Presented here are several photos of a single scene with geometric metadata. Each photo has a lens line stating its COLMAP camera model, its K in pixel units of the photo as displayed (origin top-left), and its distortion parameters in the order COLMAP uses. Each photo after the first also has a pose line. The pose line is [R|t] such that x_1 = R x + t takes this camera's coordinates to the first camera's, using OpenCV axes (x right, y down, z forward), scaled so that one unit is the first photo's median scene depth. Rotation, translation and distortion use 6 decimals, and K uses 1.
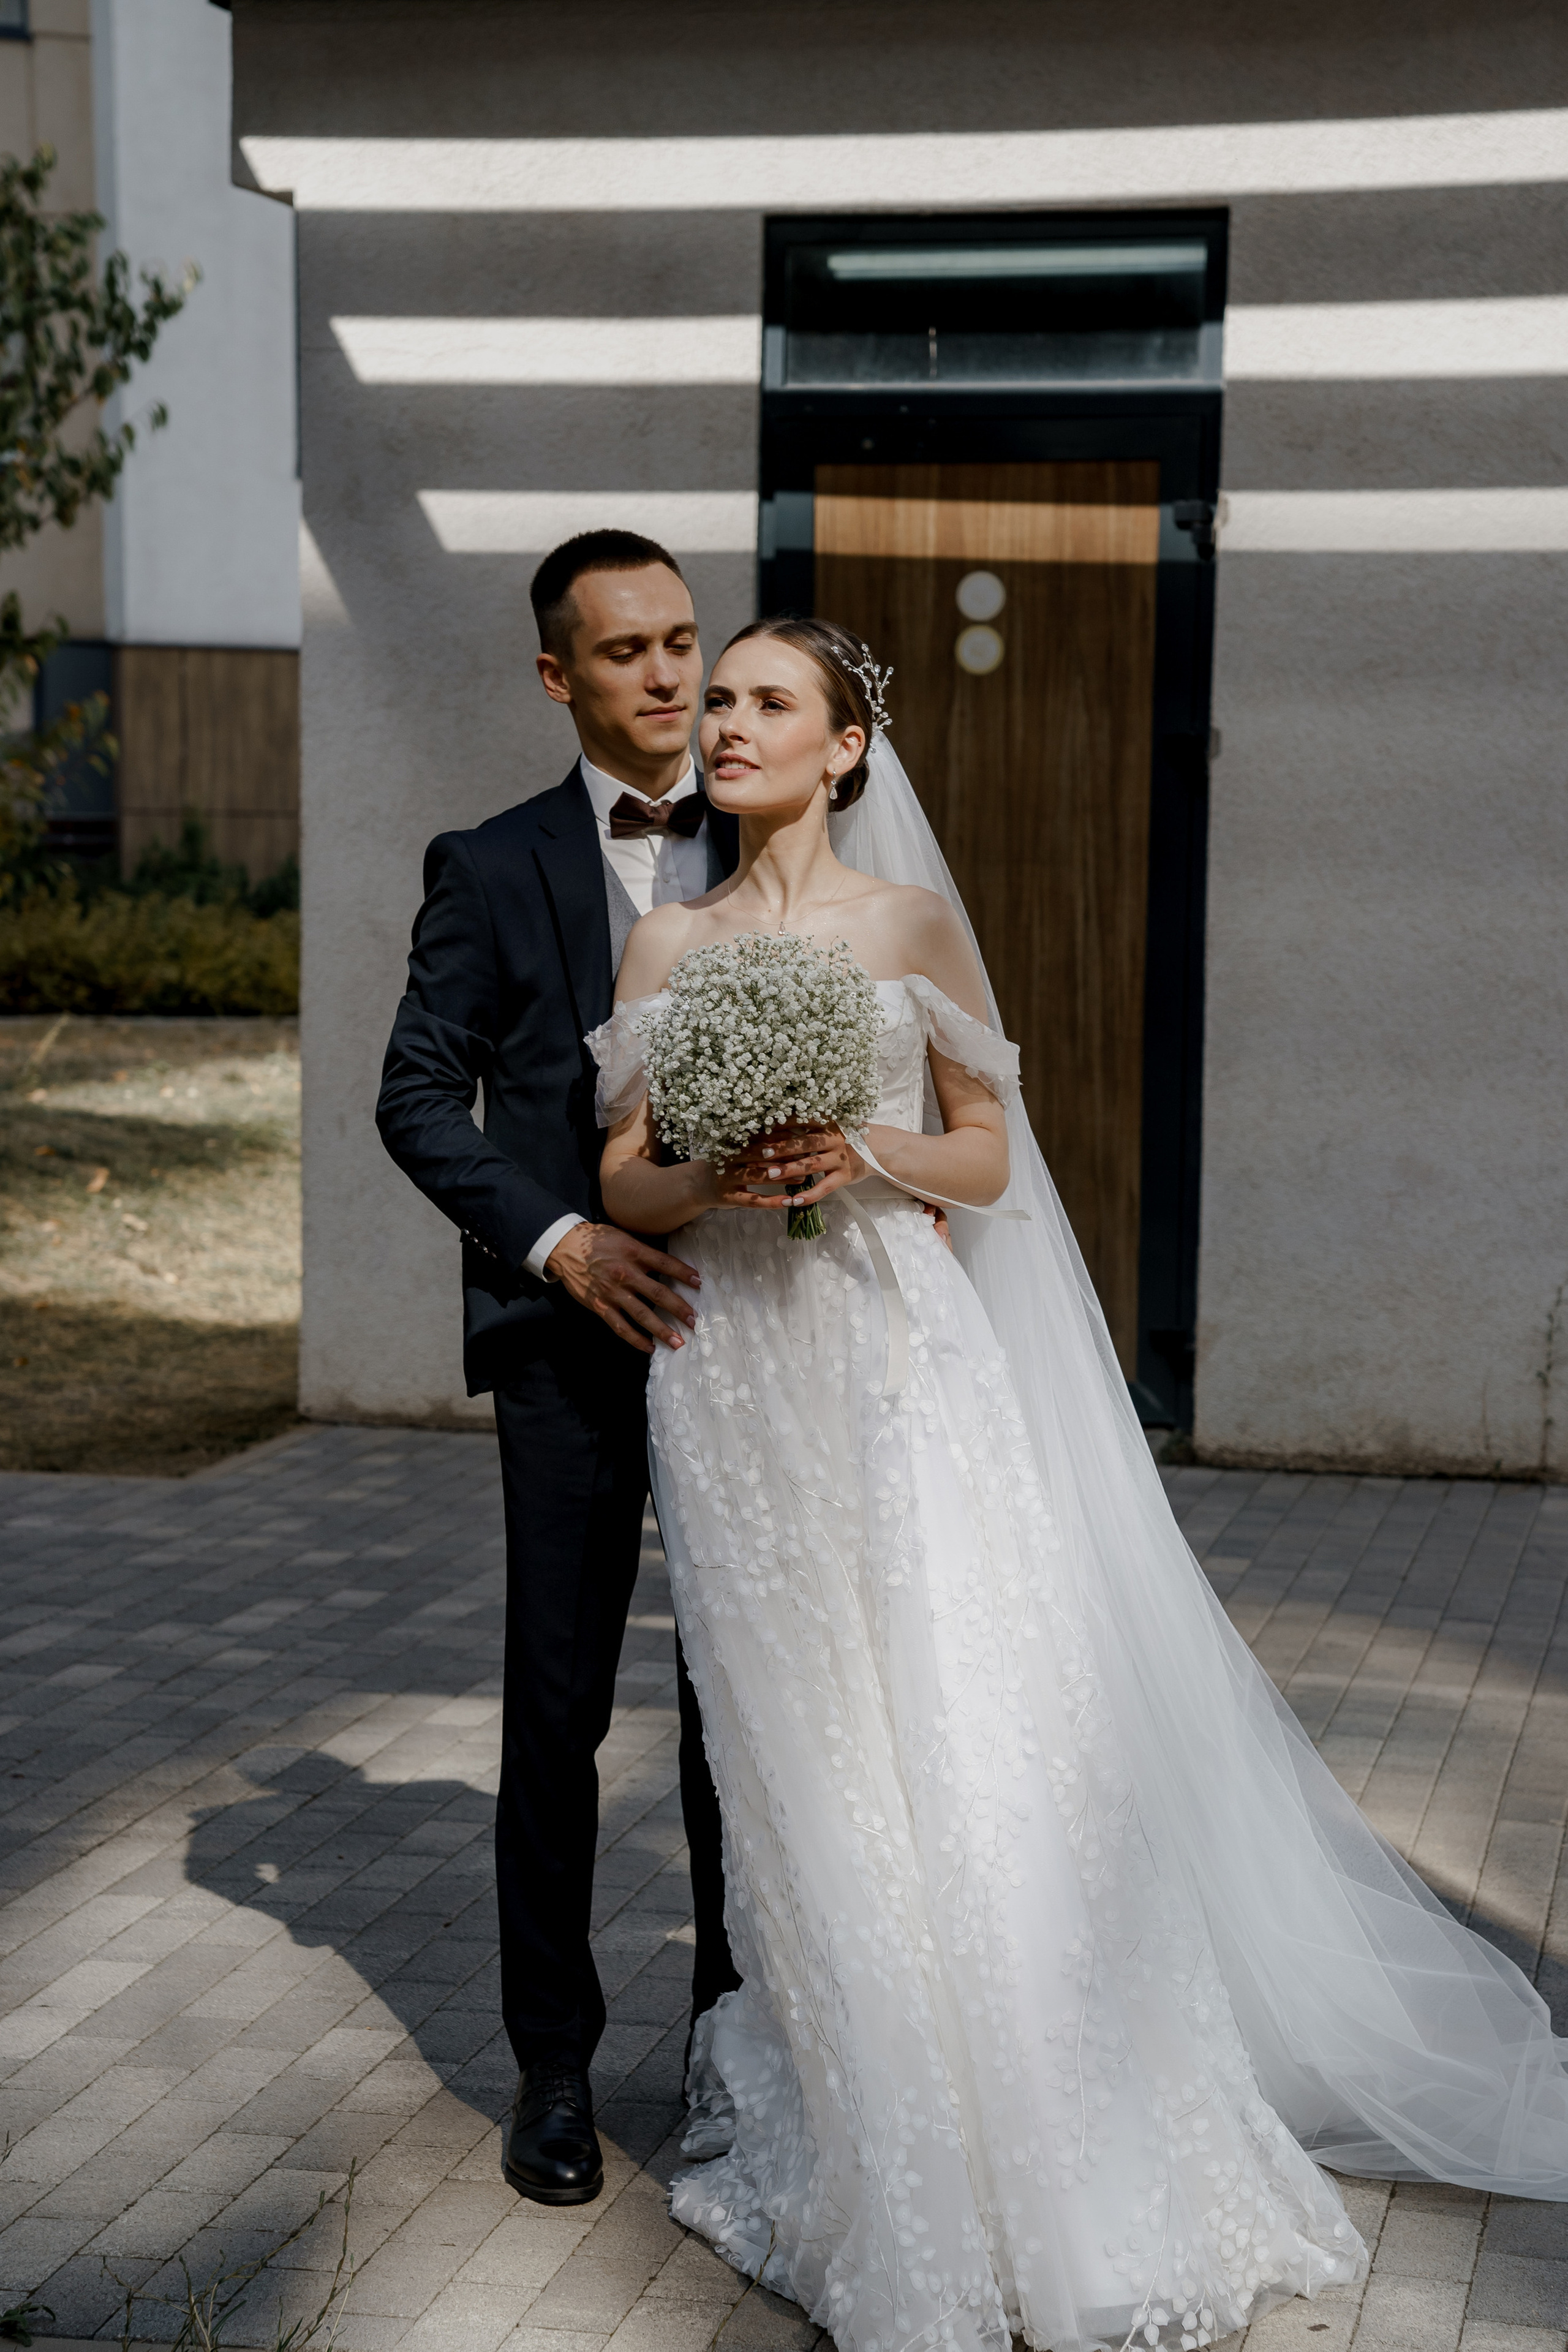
lens RADIAL K [[4402.4, 0, 784.0], [0, 4402.4, 1176.0], [0, 0, 1]] dist [0.429362, 0.299360]
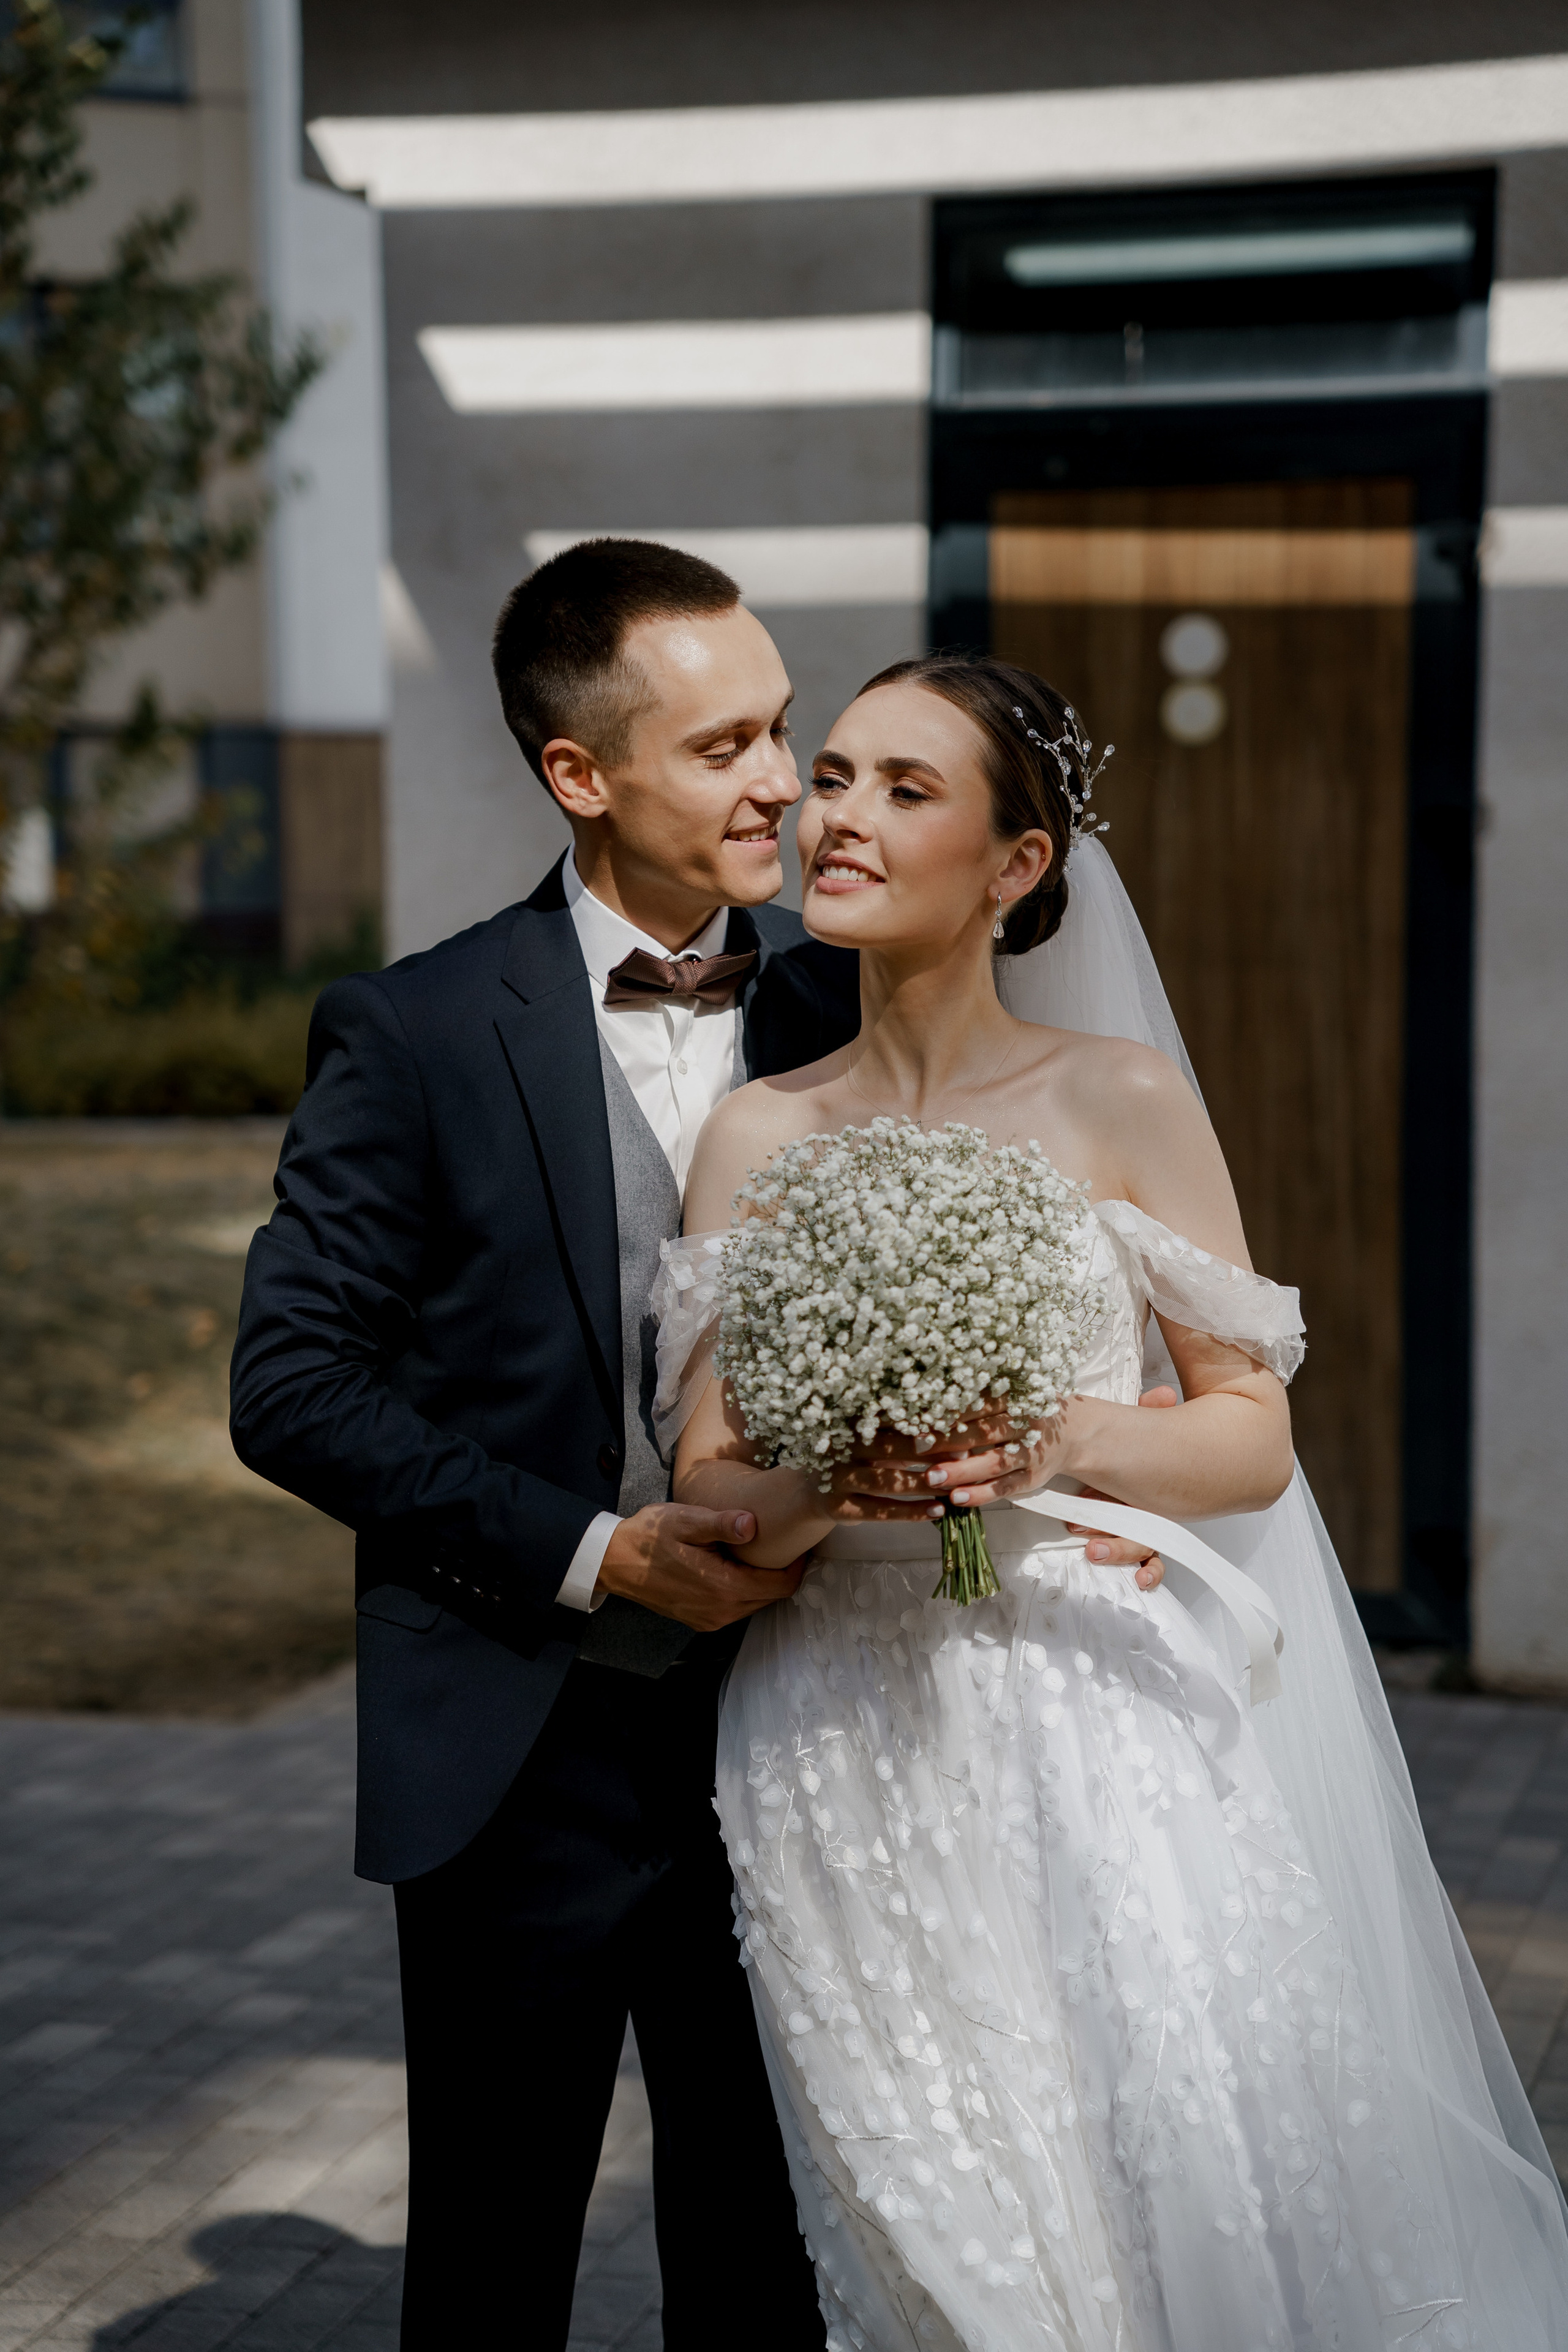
lens RADIAL K [[4671.8, 0, 784.0], [0, 4671.8, 1176.0], [0, 0, 1]] dist [0.478354, 0.008597]
pose [[0.998986, -0.011296, -0.043591, 0.005034], [0.010352, 0.999709, -0.021806, -0.013401], [0.043825, 0.021333, 0.998811, 0.120716]]
